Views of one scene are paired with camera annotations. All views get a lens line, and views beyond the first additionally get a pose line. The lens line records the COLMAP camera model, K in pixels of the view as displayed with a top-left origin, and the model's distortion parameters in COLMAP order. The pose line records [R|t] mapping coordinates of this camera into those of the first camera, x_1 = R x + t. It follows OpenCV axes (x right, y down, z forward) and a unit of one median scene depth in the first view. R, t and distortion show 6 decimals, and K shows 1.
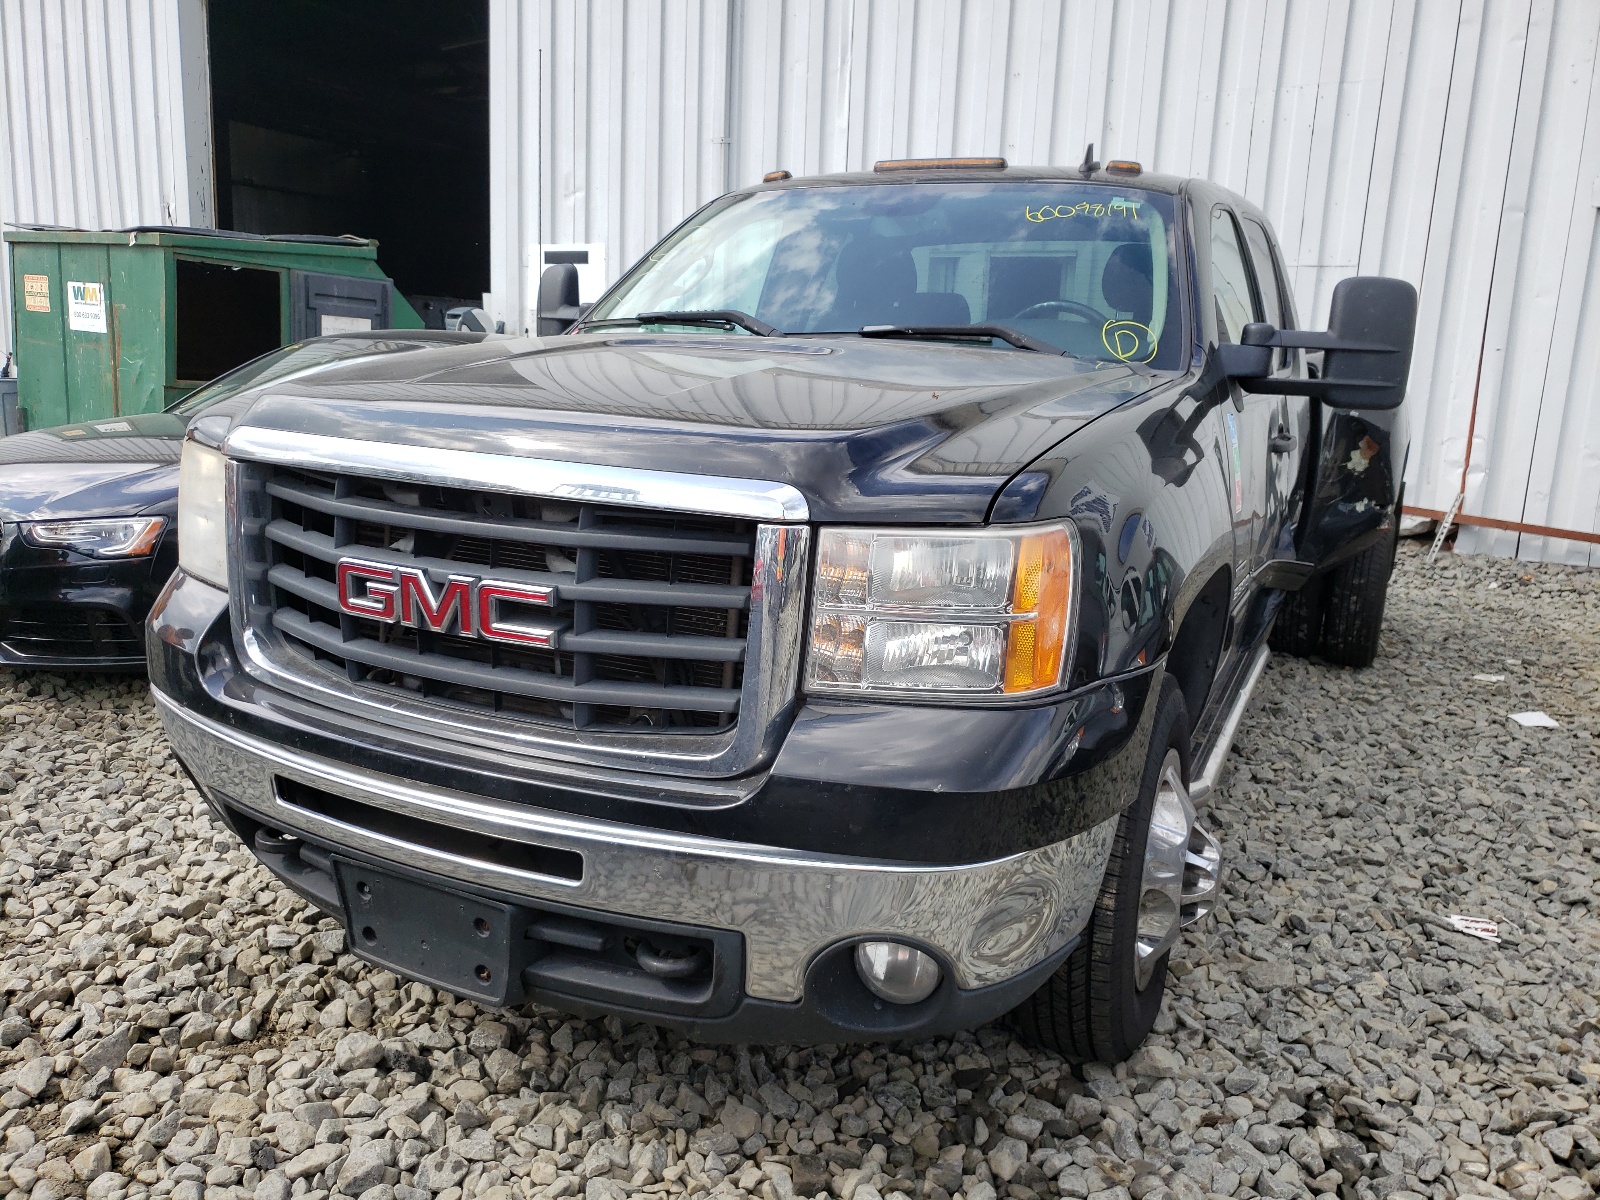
lens RADIAL K [[1210.5, 0, 800.0], [0, 1210.5, 600.0], [0, 0, 1]] dist [0.005039, 0.013170]
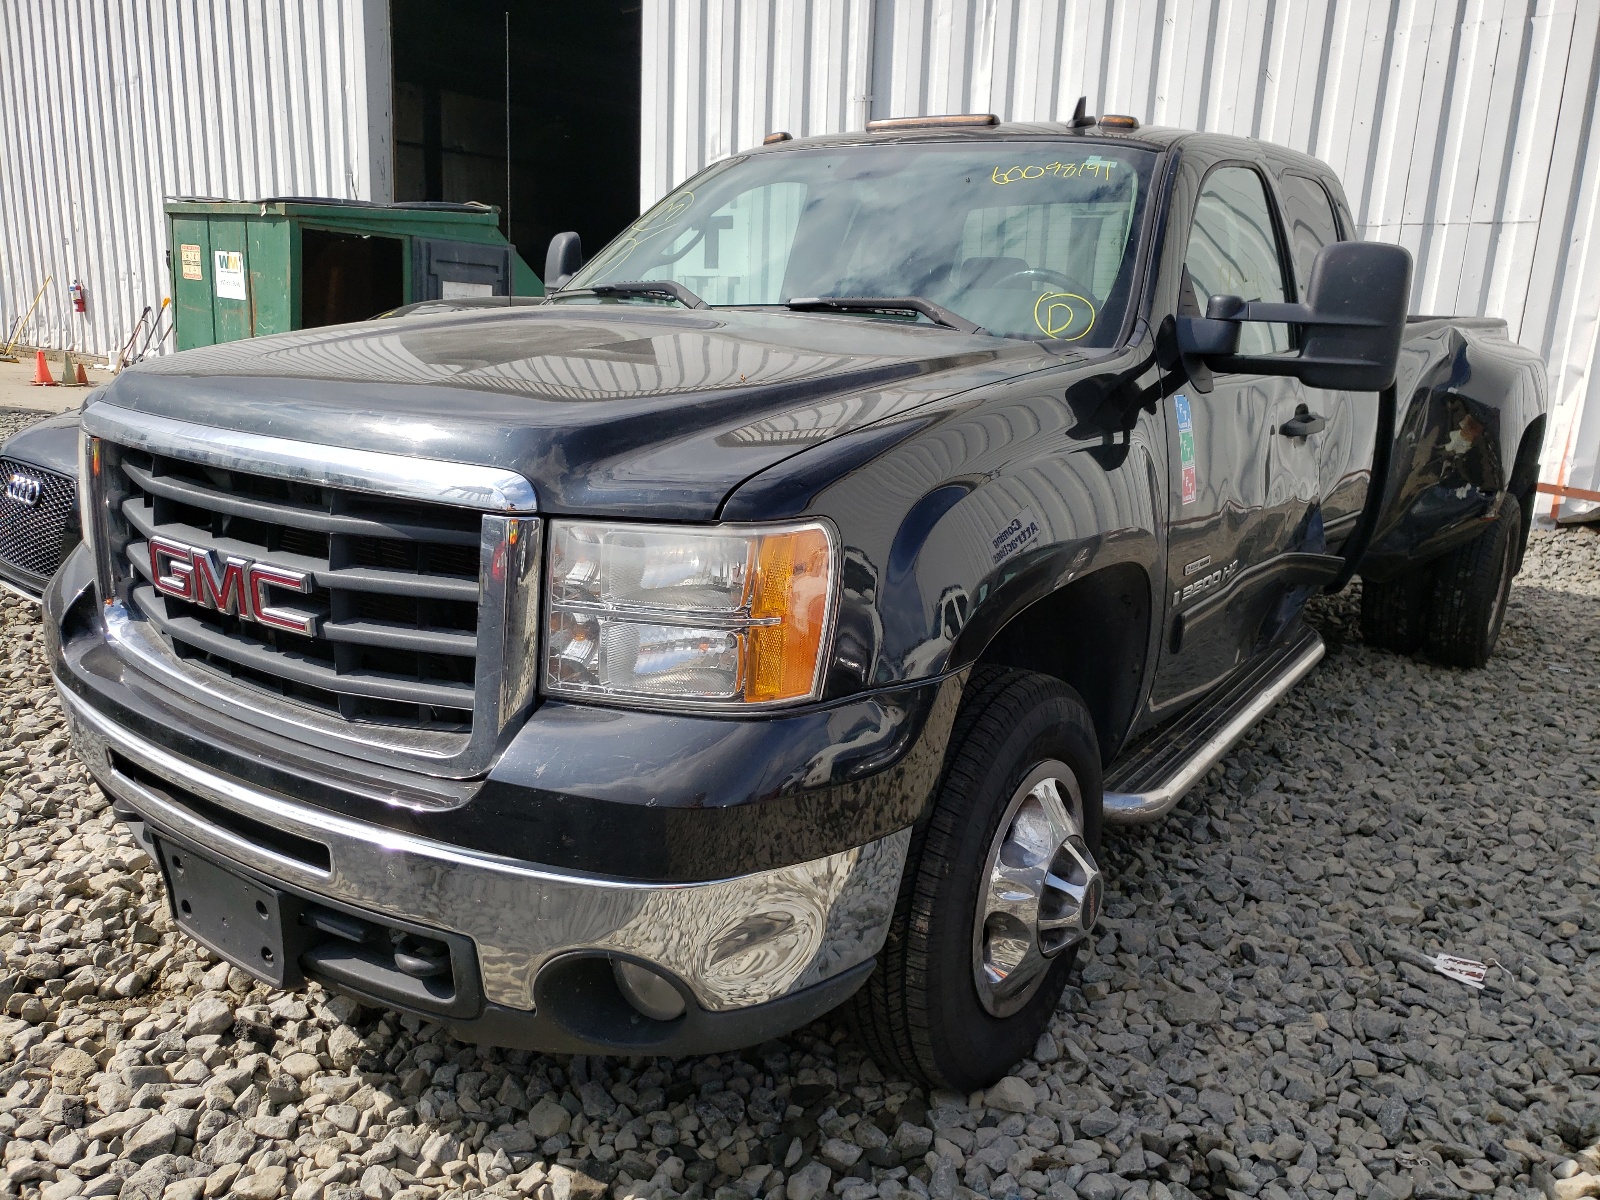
lens RADIAL K [[1215.8, 0, 802.1], [0, 1215.8, 610.4], [0, 0, 1]] dist [0.007650, 0.009754]
pose [[0.989950, 0.033780, -0.137322, 0.230611], [-0.028856, 0.998873, 0.037688, -0.020663], [0.138440, -0.033347, 0.989809, 0.055632]]
